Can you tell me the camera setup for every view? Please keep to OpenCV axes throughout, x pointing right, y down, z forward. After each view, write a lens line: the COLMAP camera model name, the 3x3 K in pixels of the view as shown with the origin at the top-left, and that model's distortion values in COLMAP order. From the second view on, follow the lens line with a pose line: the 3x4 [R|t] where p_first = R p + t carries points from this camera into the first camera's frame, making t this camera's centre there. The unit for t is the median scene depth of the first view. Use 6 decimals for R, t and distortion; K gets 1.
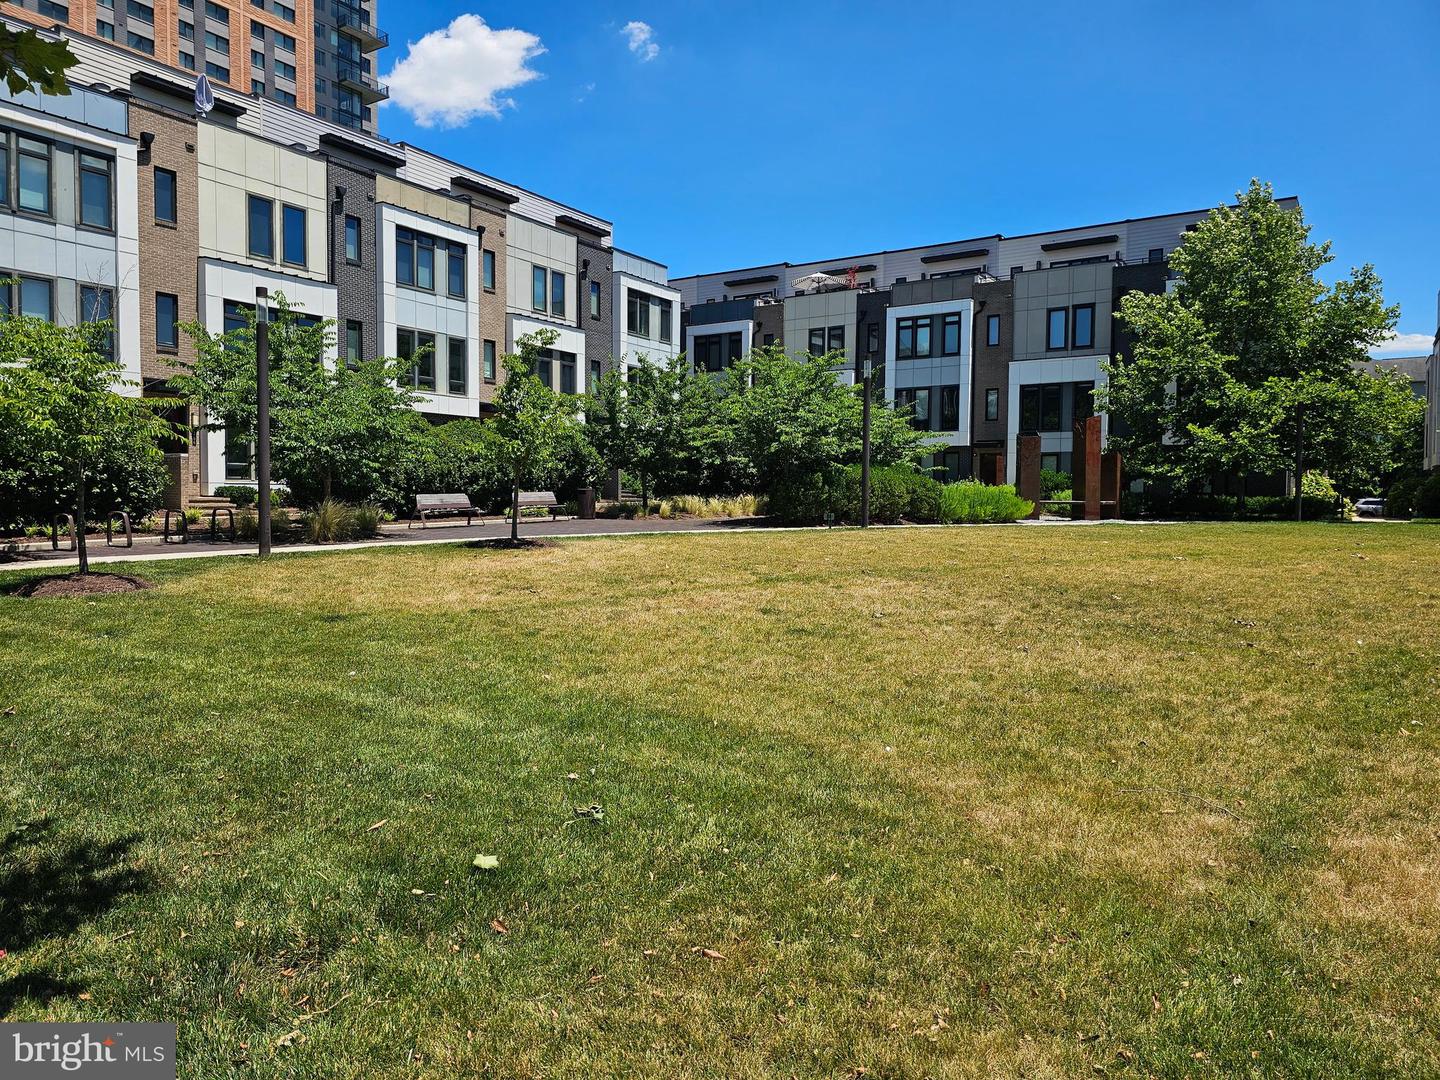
lens RADIAL K [[956.3, 0, 723.9], [0, 956.3, 537.9], [0, 0, 1]] dist [0.029903, -0.013308]
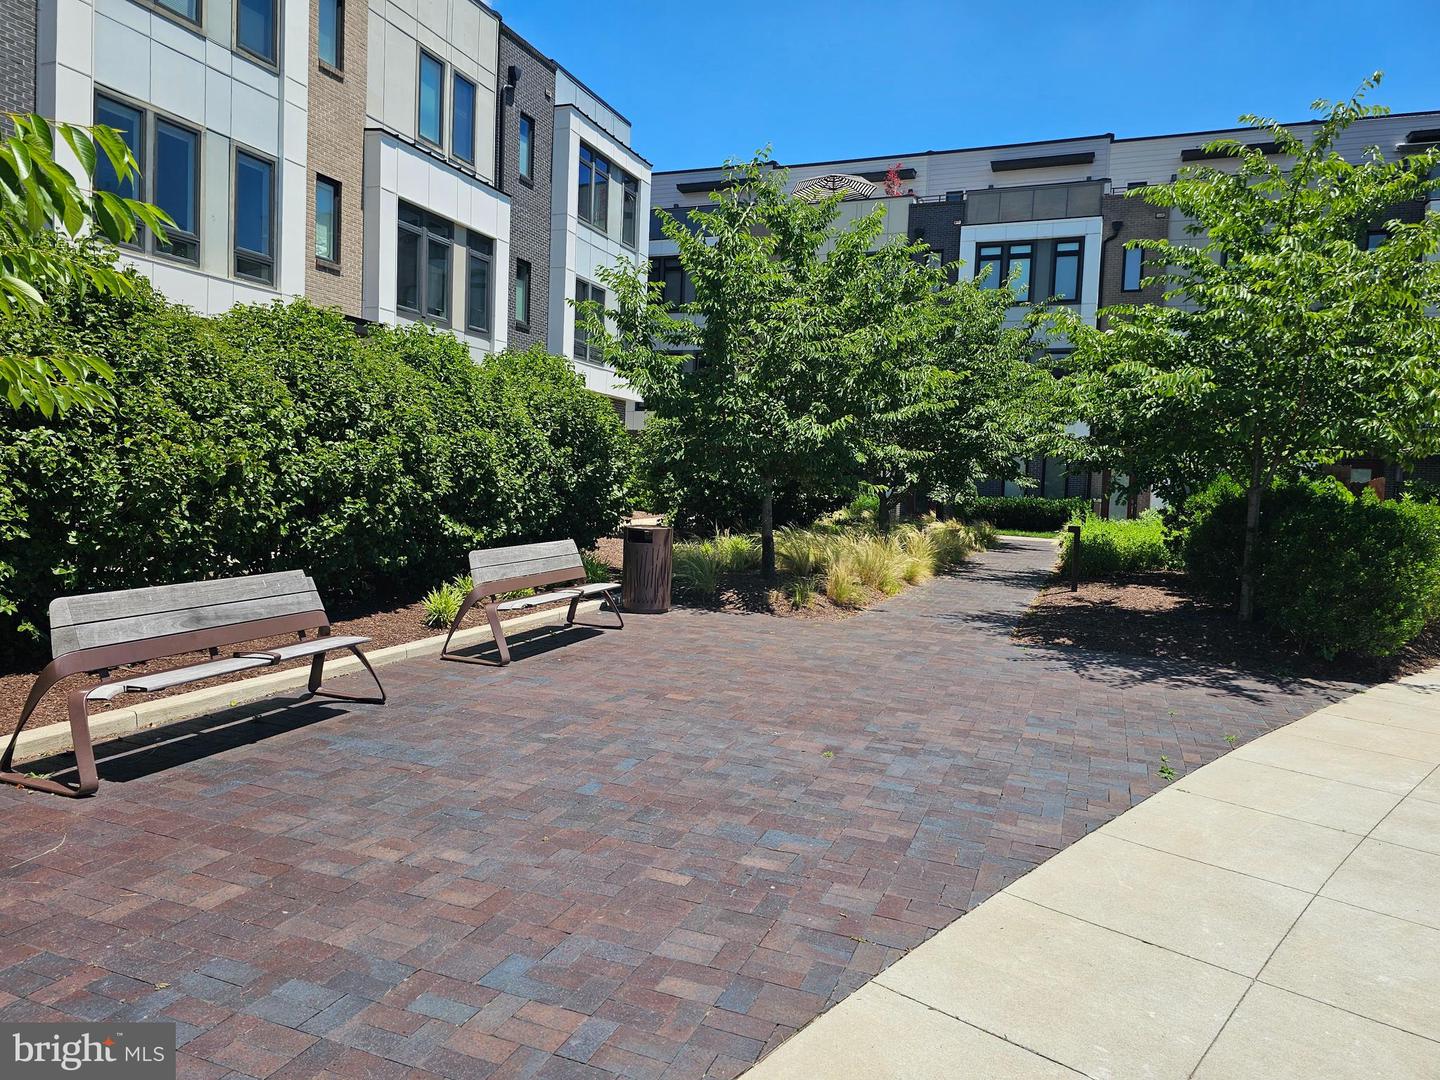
lens RADIAL K [[956.3, 0, 717.0], [0, 956.3, 528.1], [0, 0, 1]] dist [0.029903, -0.013308]
pose [[0.981179, 0.023628, 0.191649, -0.195443], [-0.024185, 0.999707, 0.000564, -0.054119], [-0.191579, -0.005188, 0.981463, 0.676913]]
